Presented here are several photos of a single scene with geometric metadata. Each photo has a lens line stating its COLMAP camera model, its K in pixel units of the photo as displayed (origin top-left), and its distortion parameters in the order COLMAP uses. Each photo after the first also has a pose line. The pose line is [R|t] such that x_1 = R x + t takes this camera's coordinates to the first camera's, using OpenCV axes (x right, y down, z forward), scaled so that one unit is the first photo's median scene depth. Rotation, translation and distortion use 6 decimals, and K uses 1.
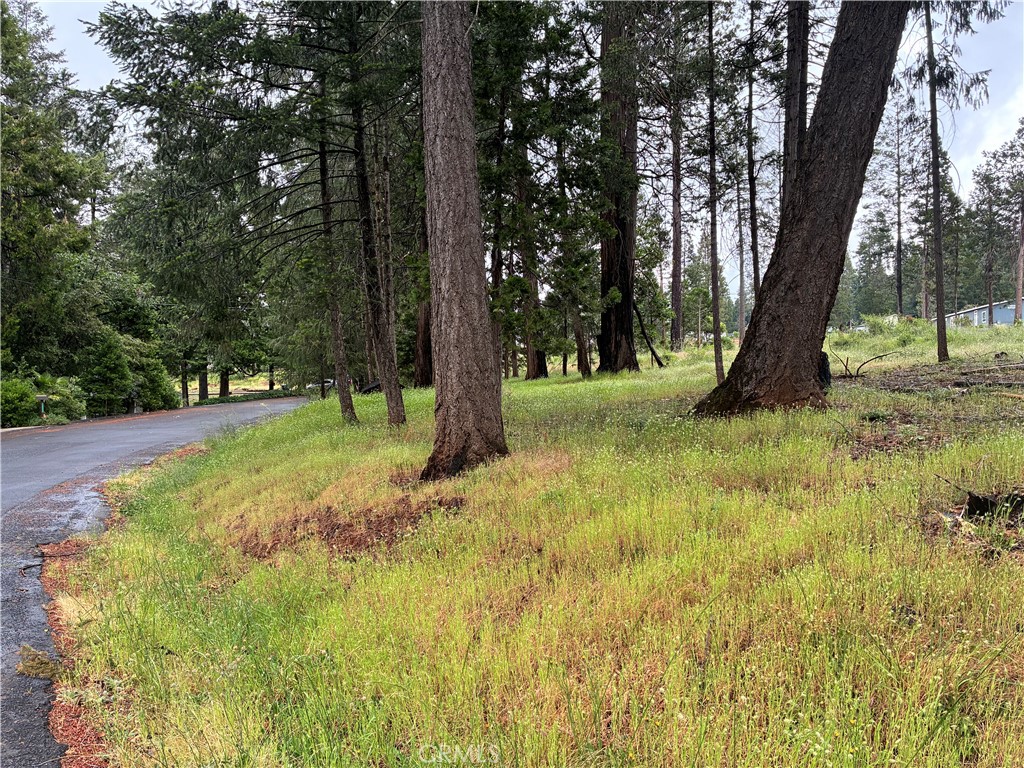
lens RADIAL K [[774.1, 0, 503.9], [0, 774.1, 379.8], [0, 0, 1]] dist [0.061581, -0.072851]
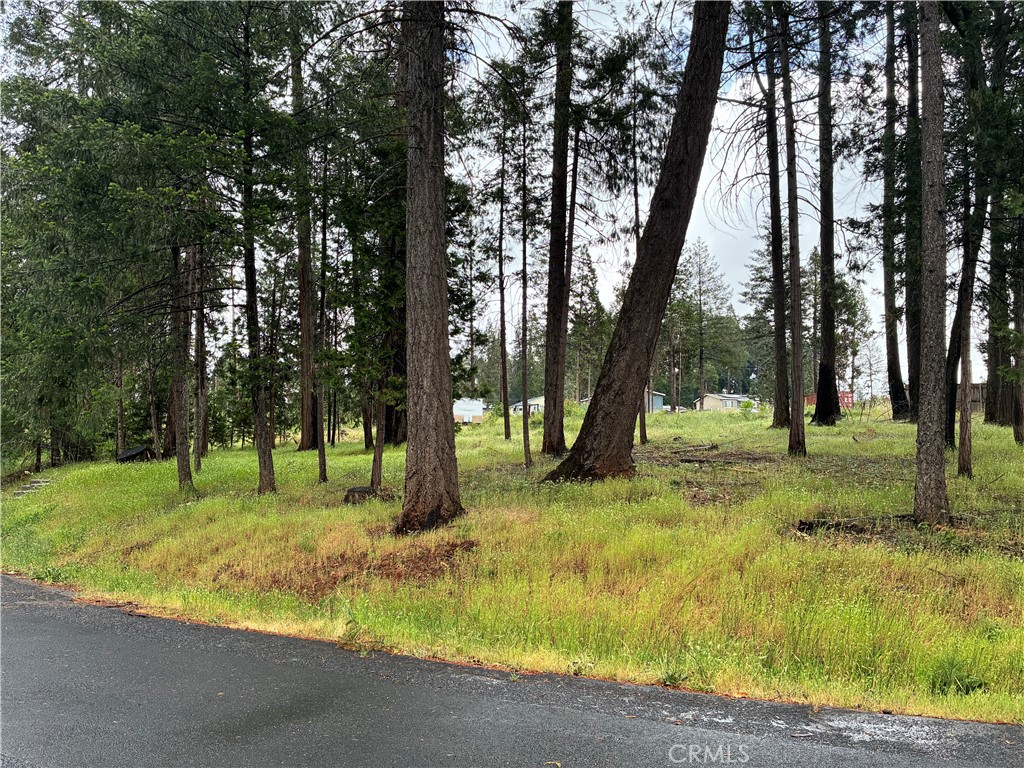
lens RADIAL K [[774.1, 0, 514.3], [0, 774.1, 381.9], [0, 0, 1]] dist [0.061581, -0.072851]
pose [[0.903534, 0.055343, 0.424928, -0.414578], [-0.018669, 0.995767, -0.089994, -0.005329], [-0.428110, 0.073380, 0.900743, -0.219149]]
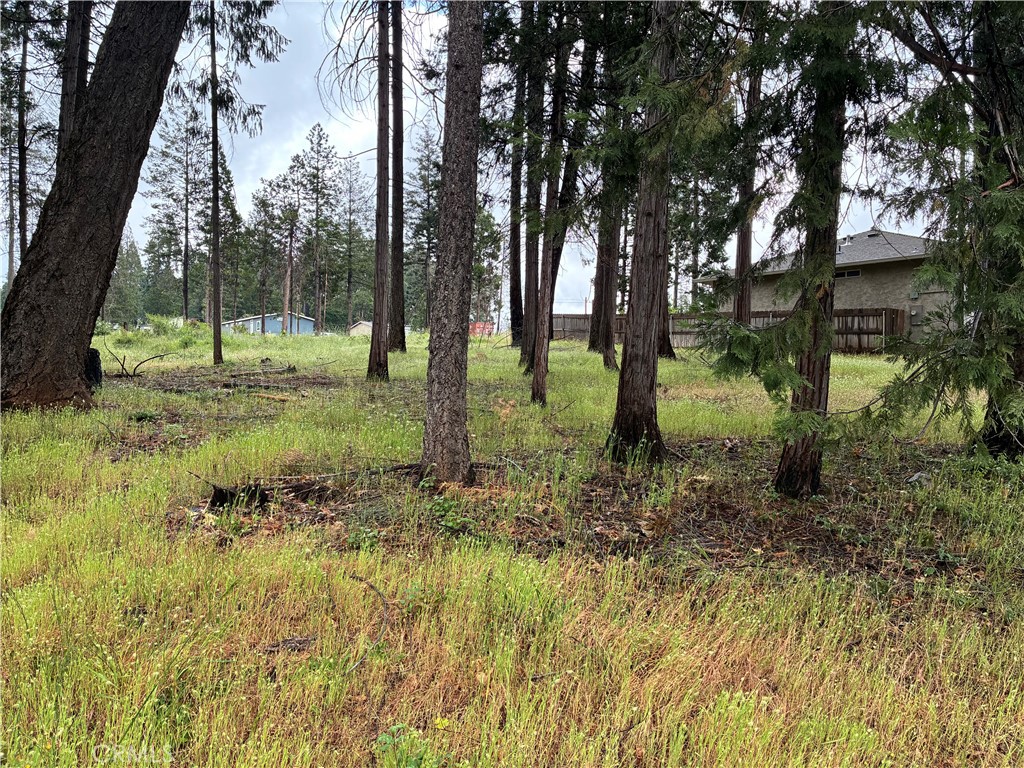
lens RADIAL K [[774.1, 0, 520.1], [0, 774.1, 377.6], [0, 0, 1]] dist [0.061581, -0.072851]
pose [[0.641657, 0.026537, 0.766533, 0.018694], [-0.024396, 0.999602, -0.014184, 0.000143], [-0.766604, -0.009599, 0.642048, -0.002126]]
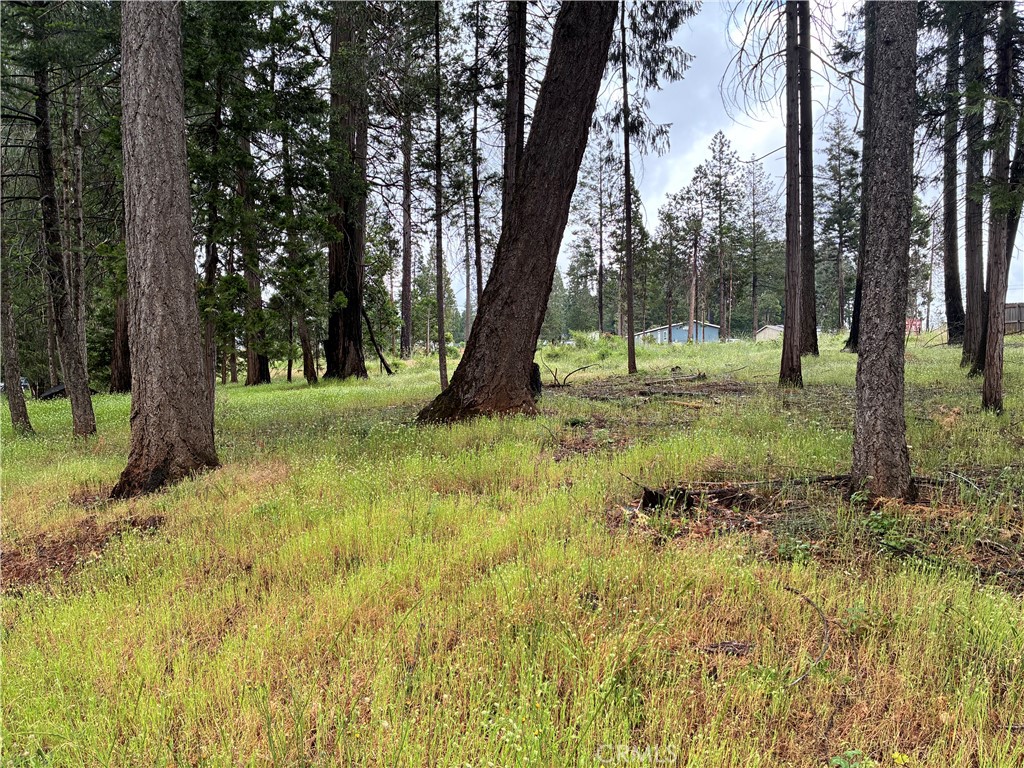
lens RADIAL K [[774.1, 0, 519.8], [0, 774.1, 378.2], [0, 0, 1]] dist [0.061581, -0.072851]
pose [[0.934419, 0.014333, 0.355888, 0.006955], [-0.010394, 0.999862, -0.012976, -0.000276], [-0.356025, 0.008426, 0.934438, -0.000109]]
